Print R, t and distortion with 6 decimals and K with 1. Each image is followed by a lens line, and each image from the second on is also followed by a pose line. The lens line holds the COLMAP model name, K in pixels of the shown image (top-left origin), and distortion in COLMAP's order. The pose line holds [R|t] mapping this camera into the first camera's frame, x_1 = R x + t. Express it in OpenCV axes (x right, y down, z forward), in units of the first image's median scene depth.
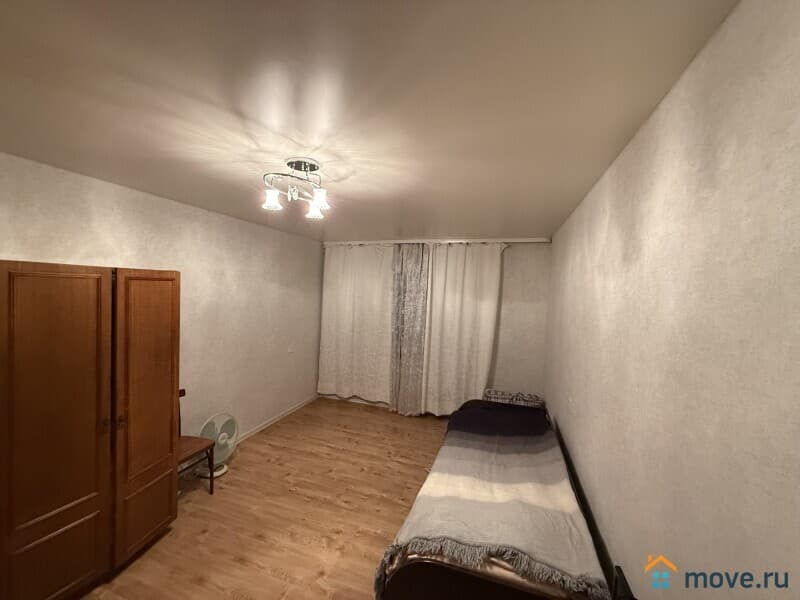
lens RADIAL K [[327.2, 0, 399.4], [0, 327.2, 297.8], [0, 0, 1]] dist [-0.000603, -0.000164]
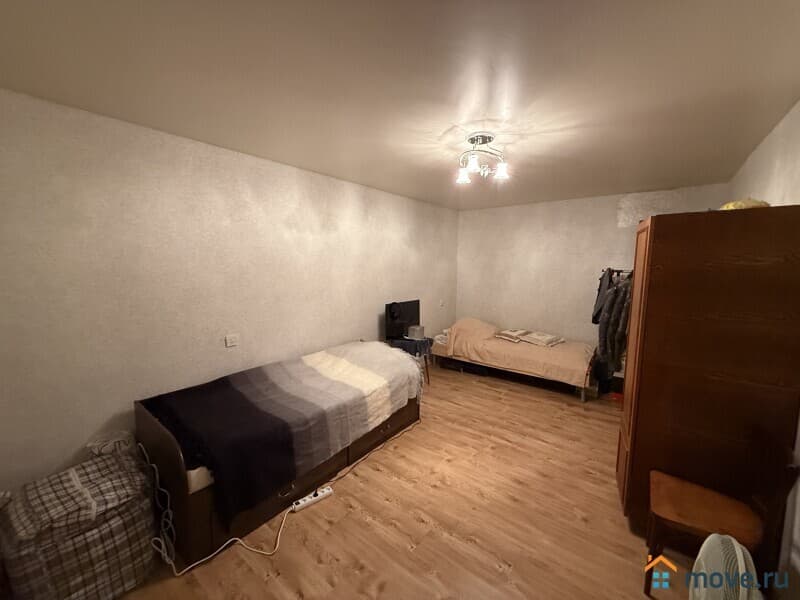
lens RADIAL K [[327.2, 0, 397.5], [0, 327.2, 302.3], [0, 0, 1]] dist [-0.000603, -0.000164]
pose [[-0.943610, -0.078909, 0.321516, -0.356809], [-0.030248, 0.987666, 0.153625, 0.019960], [-0.329673, 0.135237, -0.934359, 1.896654]]
